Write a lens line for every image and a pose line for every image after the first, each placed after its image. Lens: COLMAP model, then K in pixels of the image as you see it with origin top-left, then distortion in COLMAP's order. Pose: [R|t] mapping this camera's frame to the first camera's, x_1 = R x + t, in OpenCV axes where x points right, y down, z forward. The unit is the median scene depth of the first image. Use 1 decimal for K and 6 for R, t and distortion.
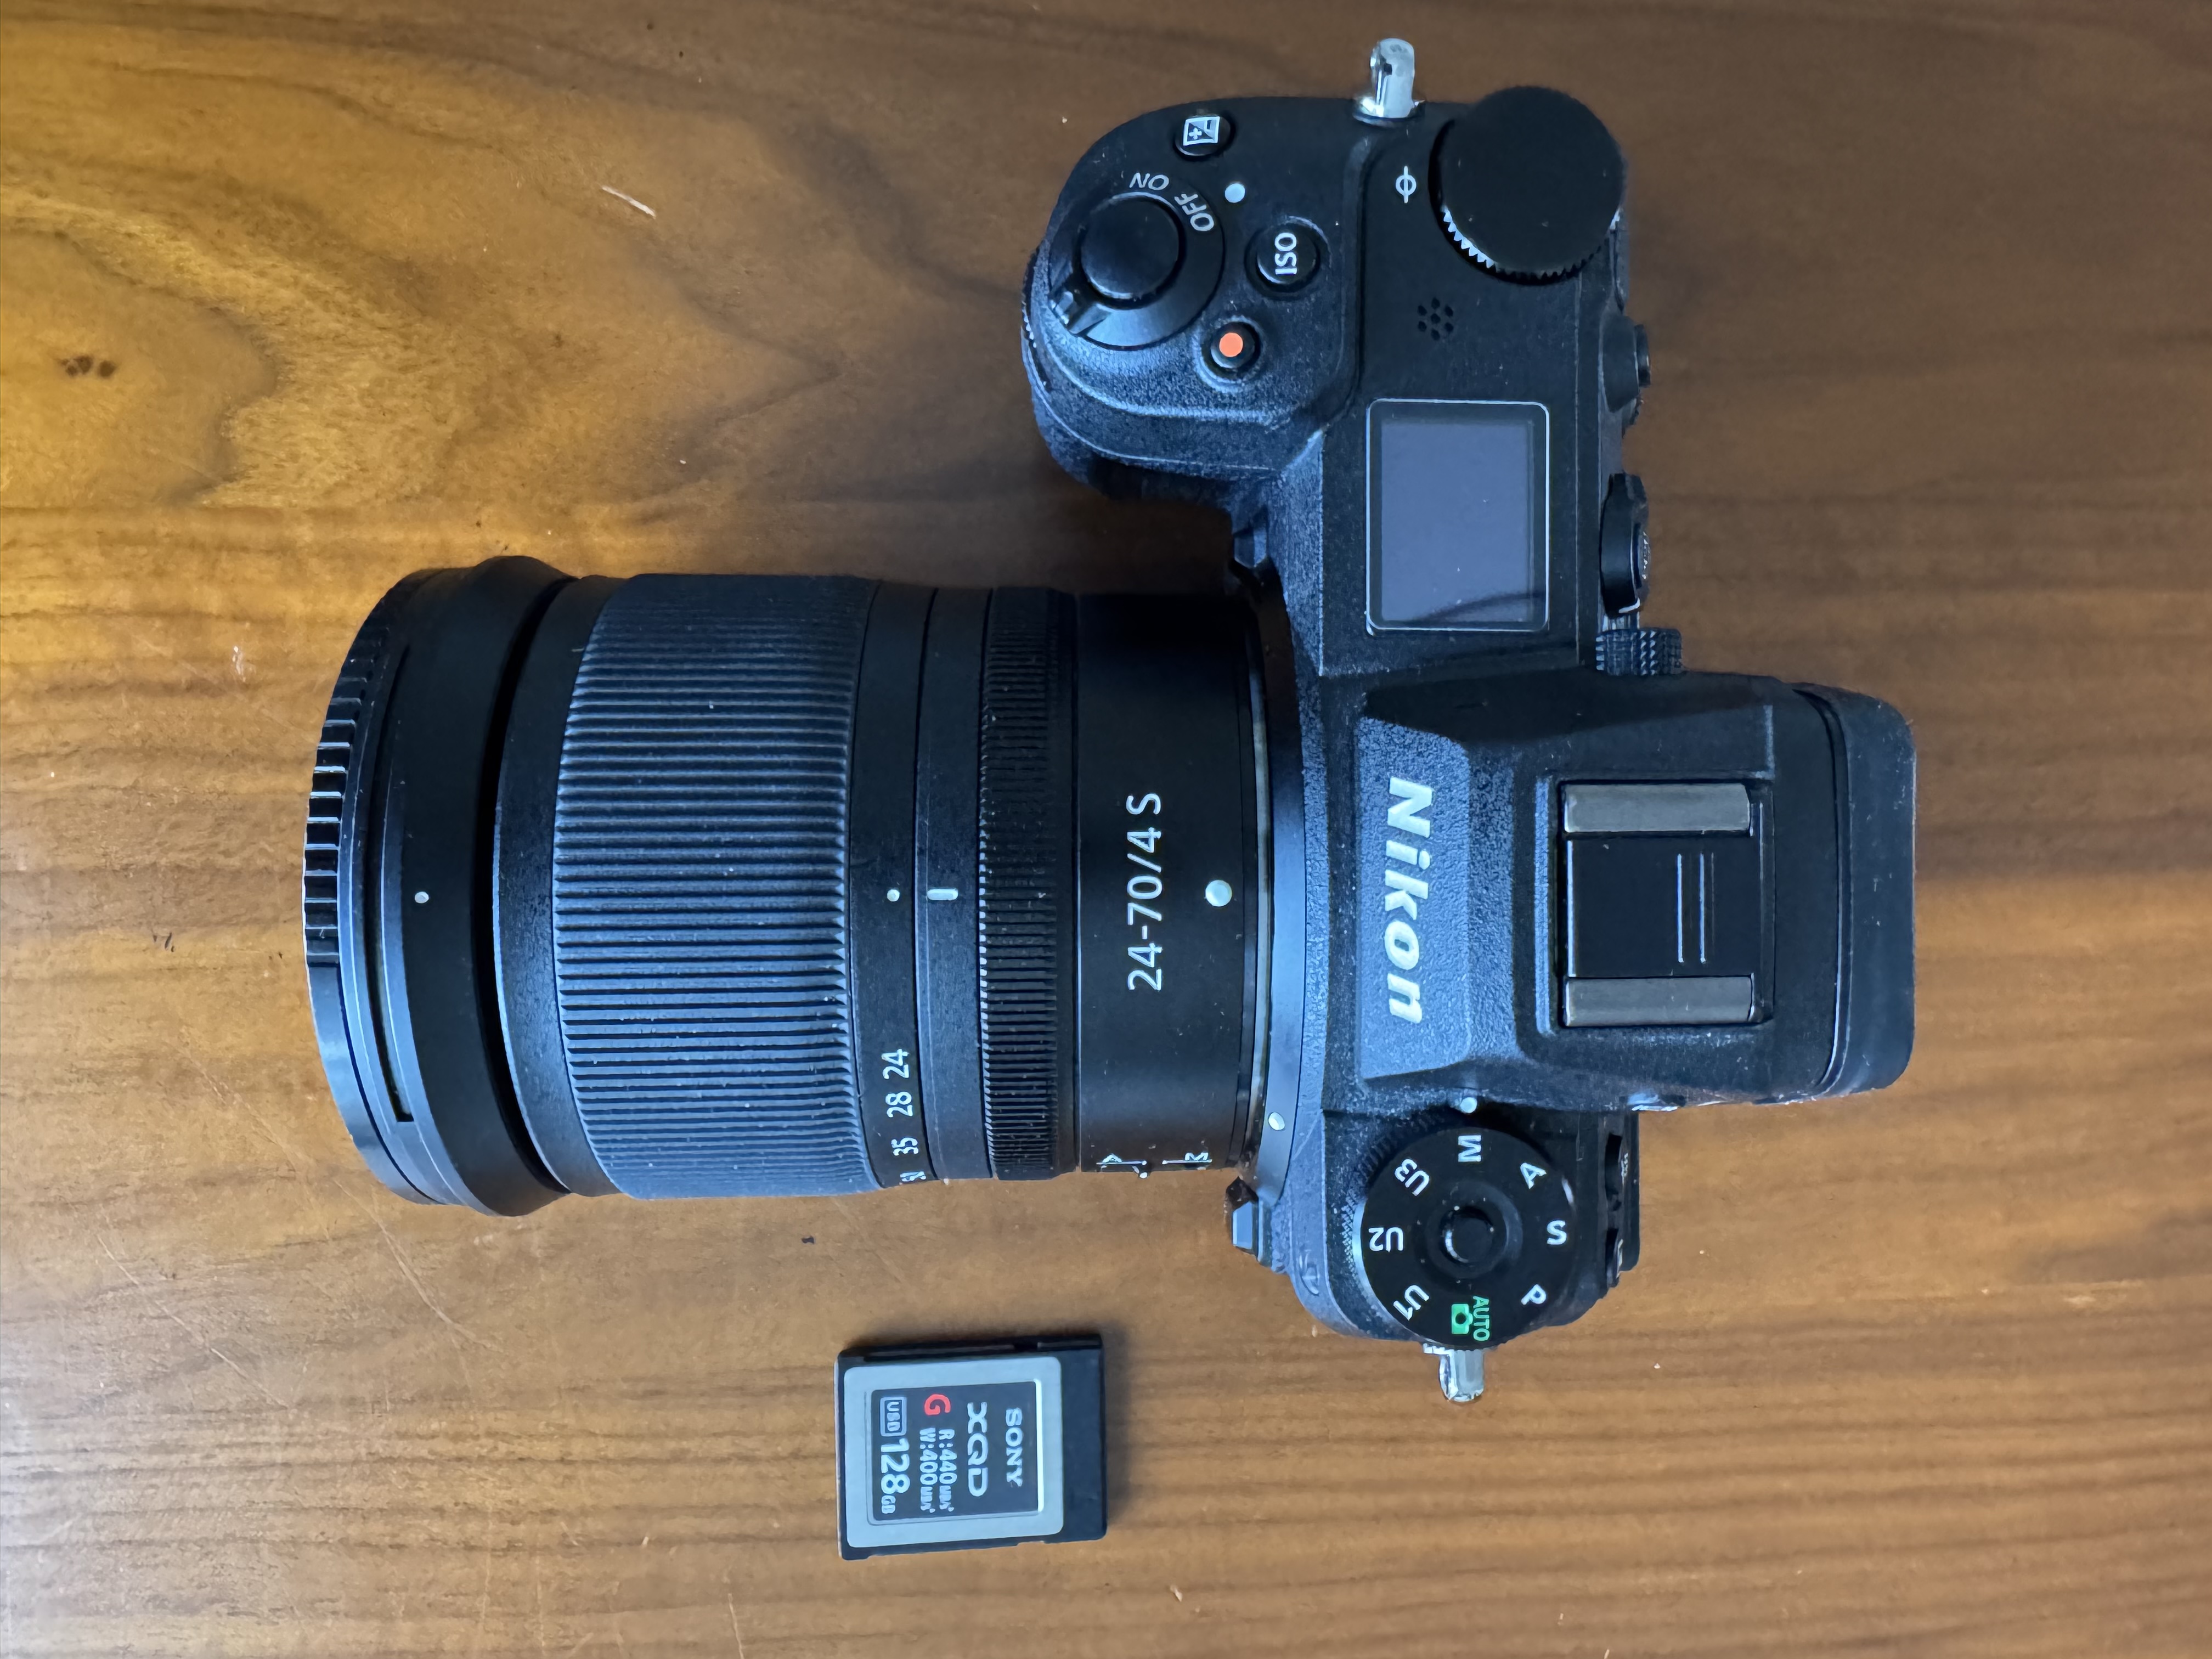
lens RADIAL K [[1565.9, 0, 1189.8], [0, 1565.9, 823.9], [0, 0, 1]] dist [0.000648, -0.001854]
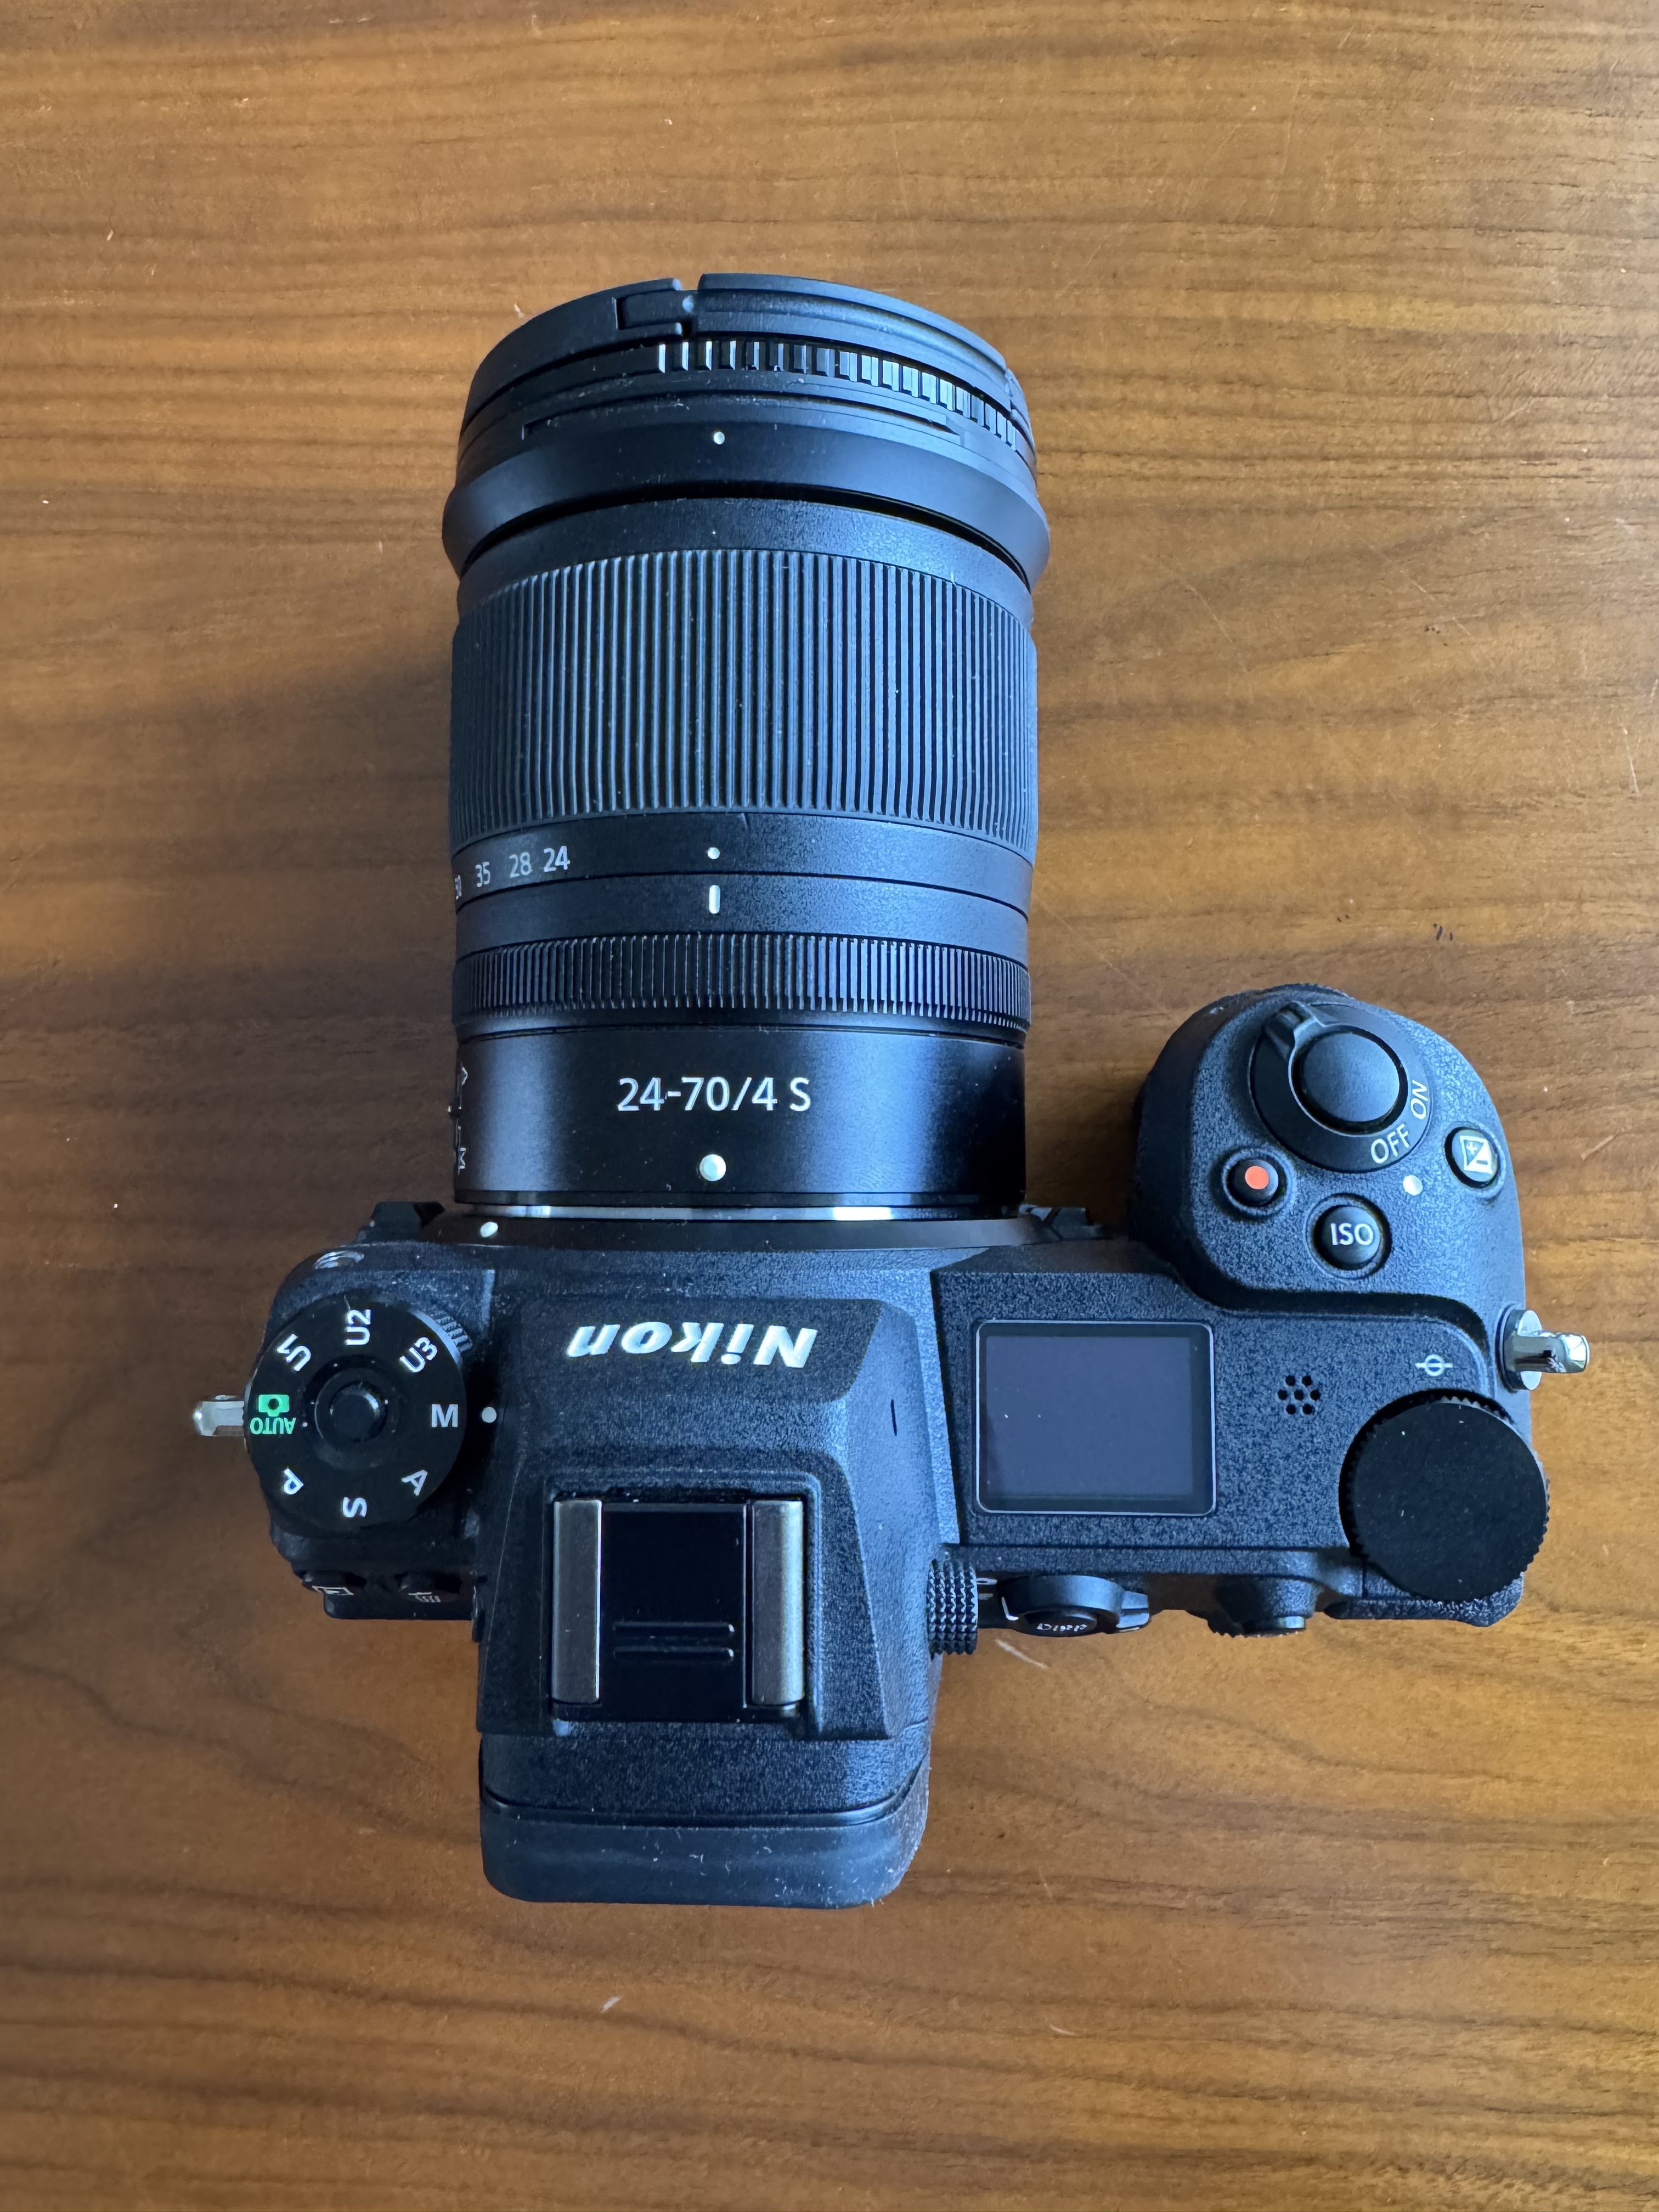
lens RADIAL K [[1565.9, 0, 820.8], [0, 1565.9, 984.9], [0, 0, 1]] dist [0.000648, -0.001854]
pose [[-0.008236, 0.981905, -0.189196, 0.096751], [-0.999354, -0.001465, 0.035902, -0.064823], [0.034975, 0.189370, 0.981283, -0.010848]]
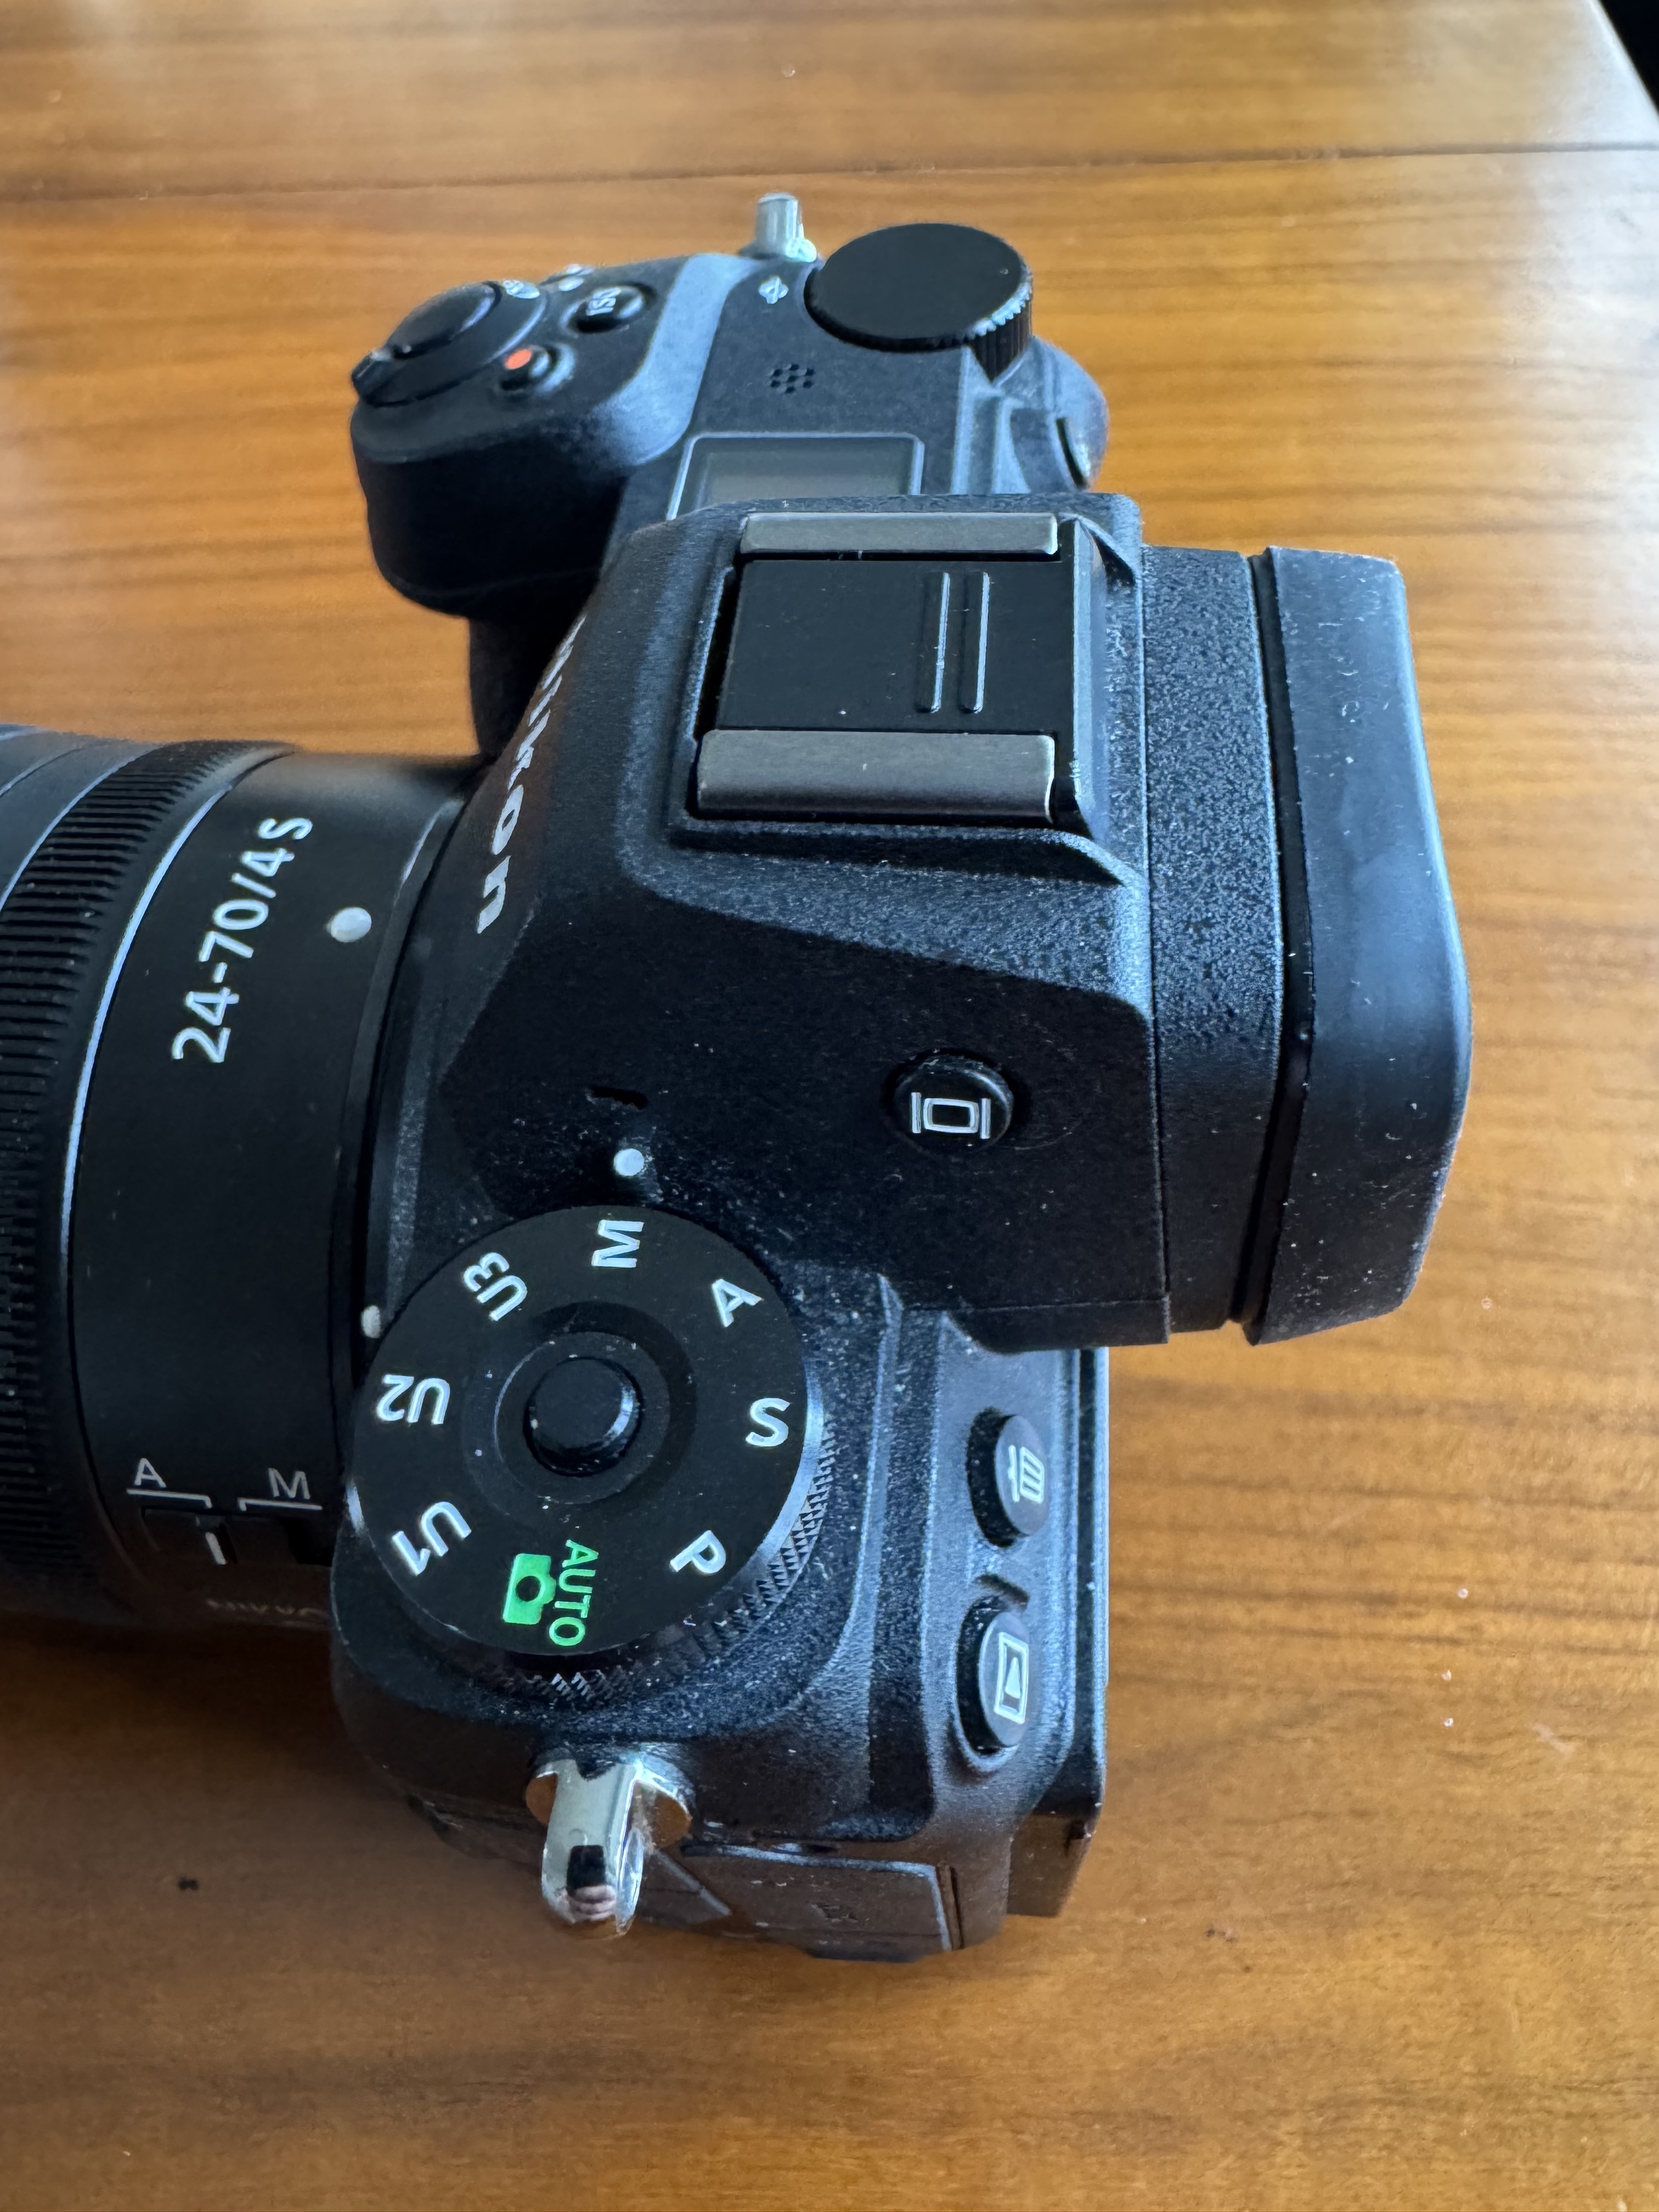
lens RADIAL K [[1565.9, 0, 820.8], [0, 1565.9, 984.9], [0, 0, 1]] dist [0.000648, -0.001854]
pose [[0.982152, -0.001719, -0.188081, 0.338610], [-0.107756, 0.814448, -0.570144, 0.420020], [0.154162, 0.580235, 0.799726, 0.551101]]
